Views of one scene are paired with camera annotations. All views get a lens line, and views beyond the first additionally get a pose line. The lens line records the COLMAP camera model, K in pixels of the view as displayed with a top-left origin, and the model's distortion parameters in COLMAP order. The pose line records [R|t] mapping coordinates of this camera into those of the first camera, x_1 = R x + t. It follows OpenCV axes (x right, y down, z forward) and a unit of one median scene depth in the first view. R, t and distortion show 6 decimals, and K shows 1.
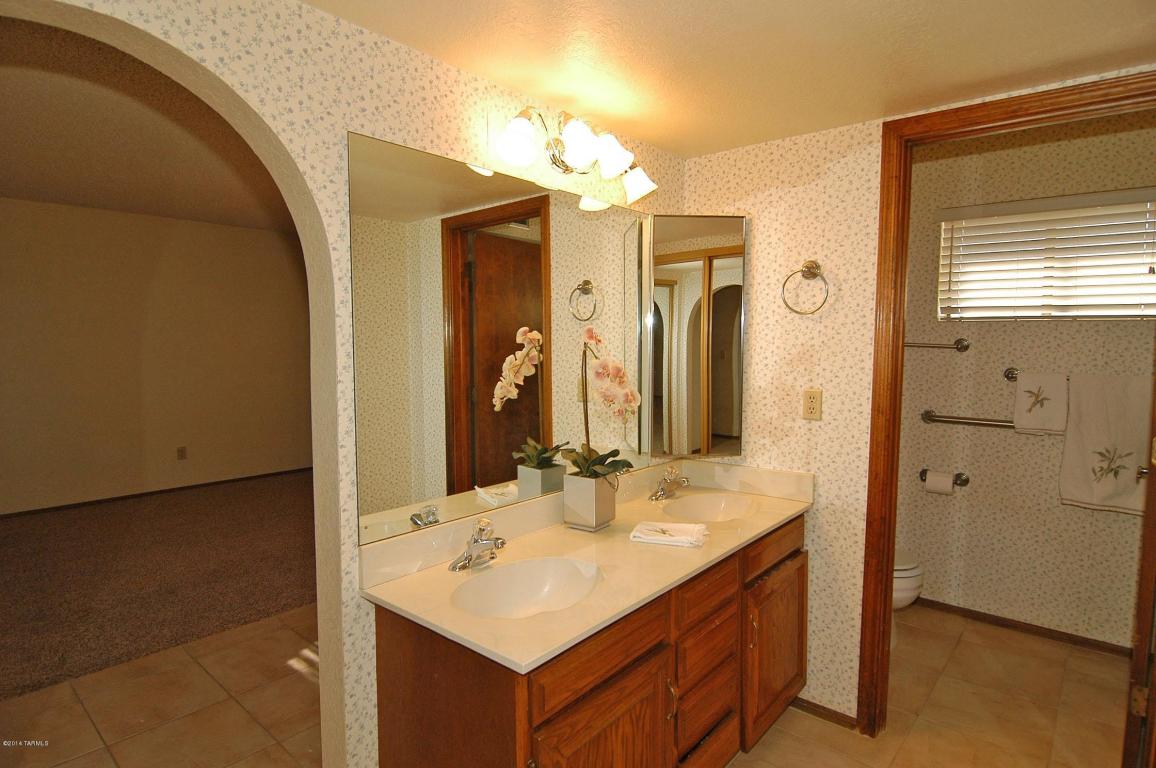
lens RADIAL K [[622.9, 0, 572.1], [0, 622.9, 381.6], [0, 0, 1]] dist [-0.008006, -0.008779]
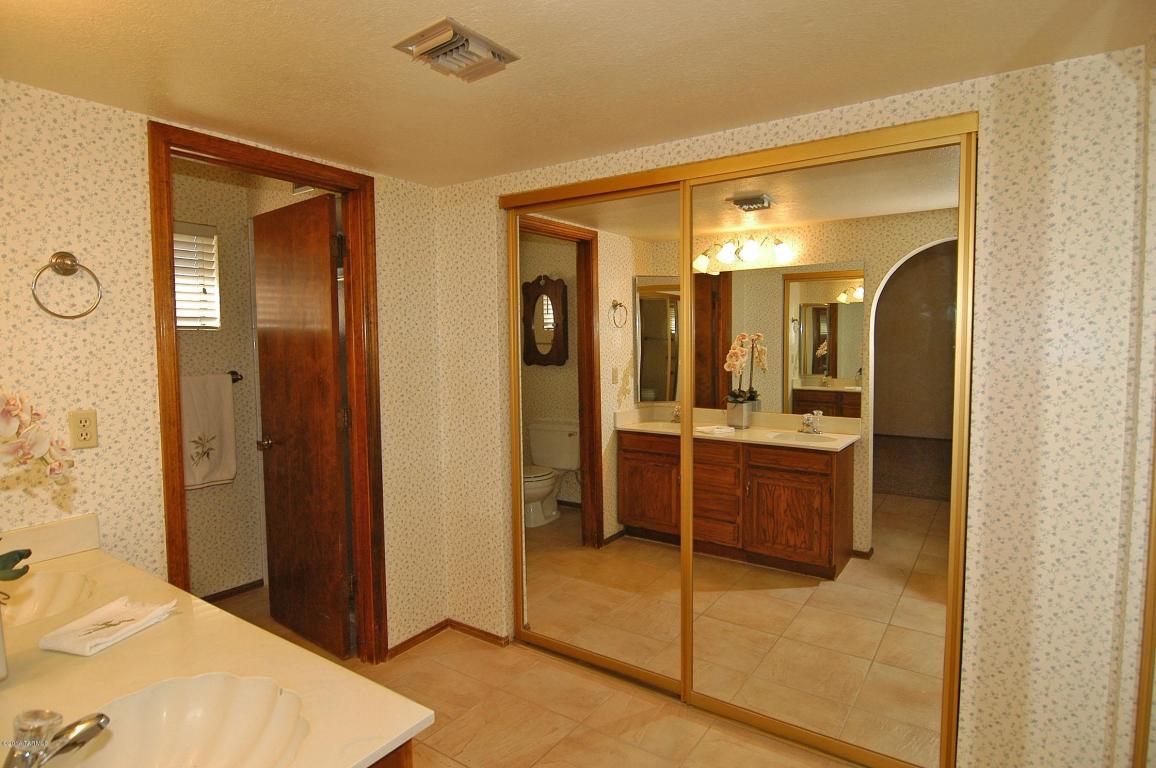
lens RADIAL K [[622.9, 0, 572.0], [0, 622.9, 384.4], [0, 0, 1]] dist [-0.008006, -0.008779]
pose [[-0.101195, -0.067633, 0.992565, -0.511129], [0.080674, 0.993843, 0.075945, -0.033872], [-0.991590, 0.087760, -0.095115, 0.465540]]
